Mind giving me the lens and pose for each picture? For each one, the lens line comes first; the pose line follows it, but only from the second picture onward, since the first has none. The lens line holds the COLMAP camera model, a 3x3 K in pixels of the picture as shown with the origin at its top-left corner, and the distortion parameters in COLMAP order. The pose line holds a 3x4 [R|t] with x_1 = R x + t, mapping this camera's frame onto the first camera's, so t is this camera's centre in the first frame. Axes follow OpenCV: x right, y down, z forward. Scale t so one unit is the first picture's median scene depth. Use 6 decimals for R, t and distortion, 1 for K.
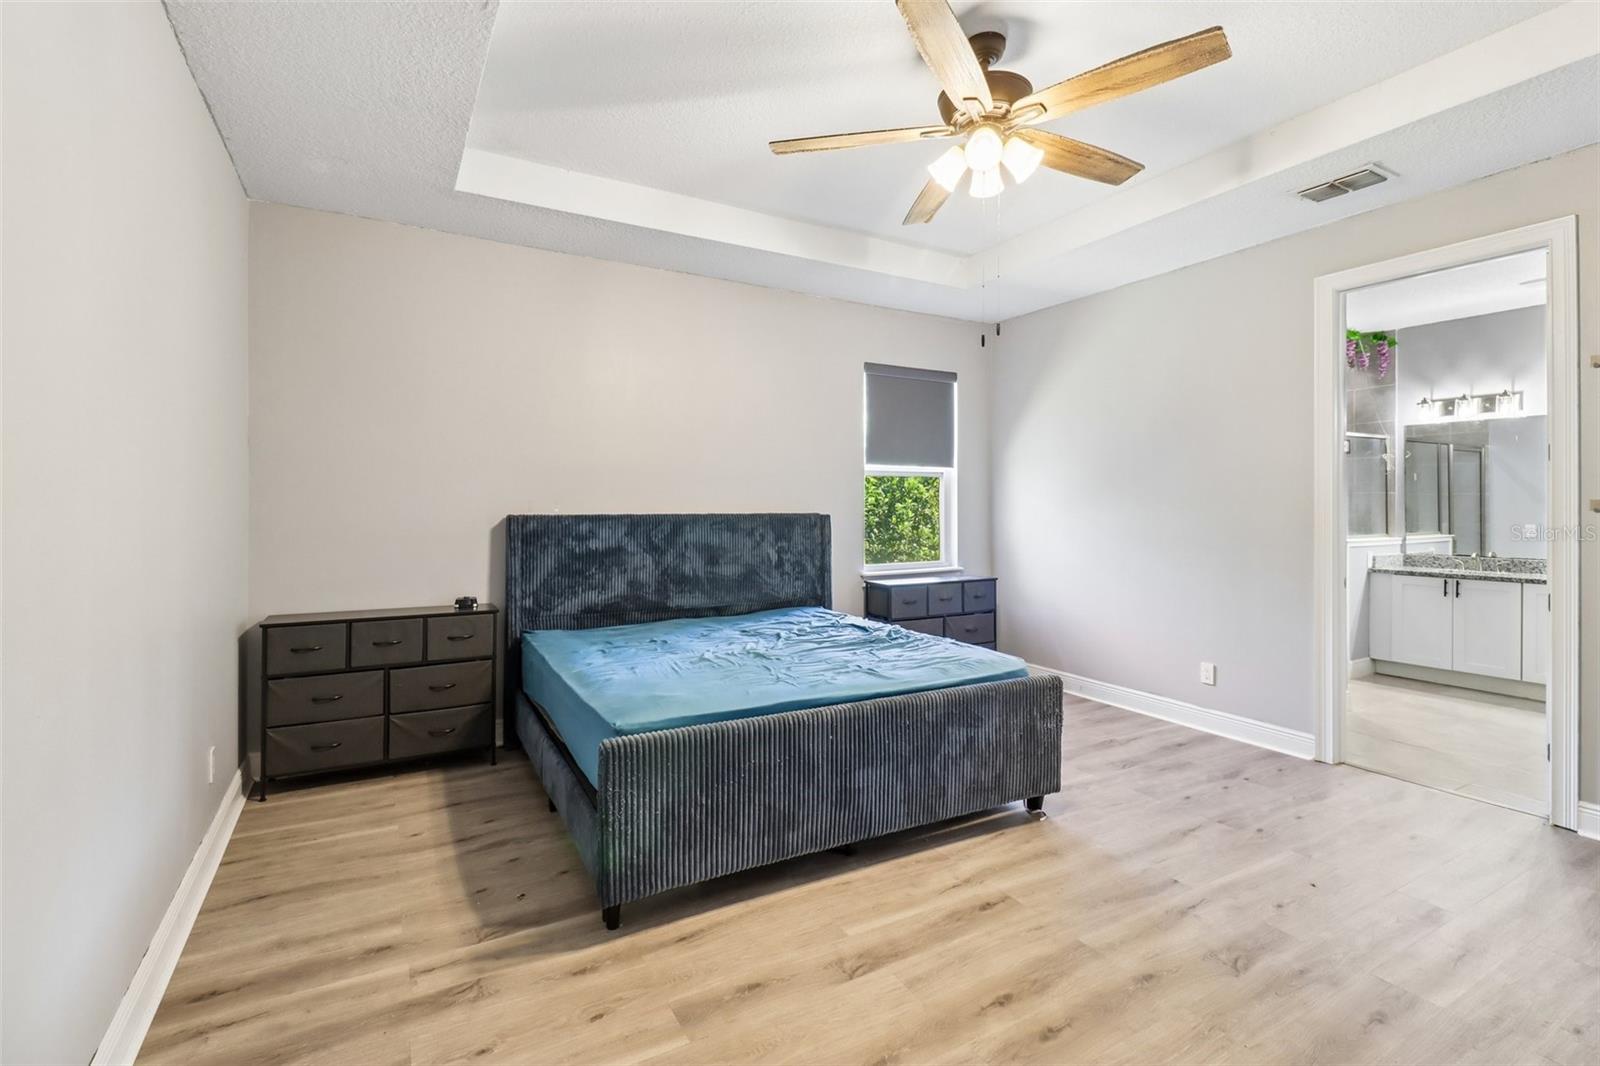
lens RADIAL K [[731.2, 0, 805.6], [0, 731.2, 512.9], [0, 0, 1]] dist [0.011658, -0.010299]
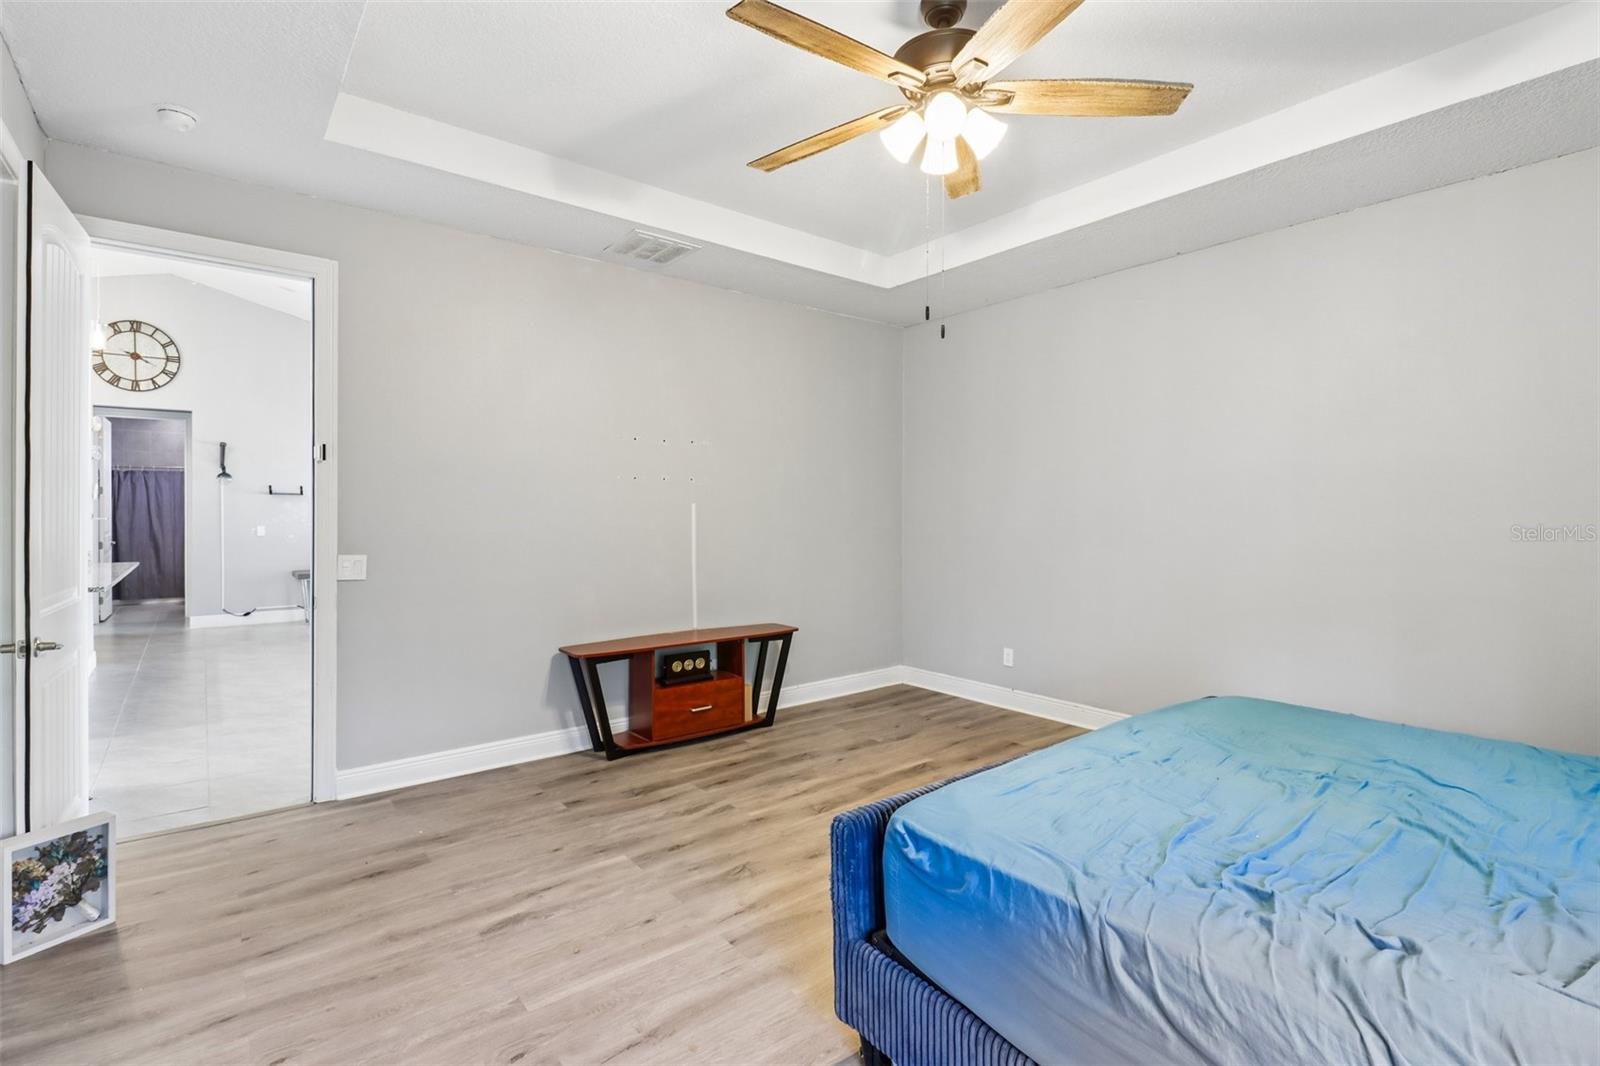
lens RADIAL K [[731.5, 0, 798.9], [0, 731.5, 506.7], [0, 0, 1]] dist [0.021346, -0.013569]
pose [[-0.988978, -0.001393, -0.148055, 0.597697], [-0.001105, 0.999997, -0.002022, -0.018922], [0.148057, -0.001836, -0.988977, 2.022177]]
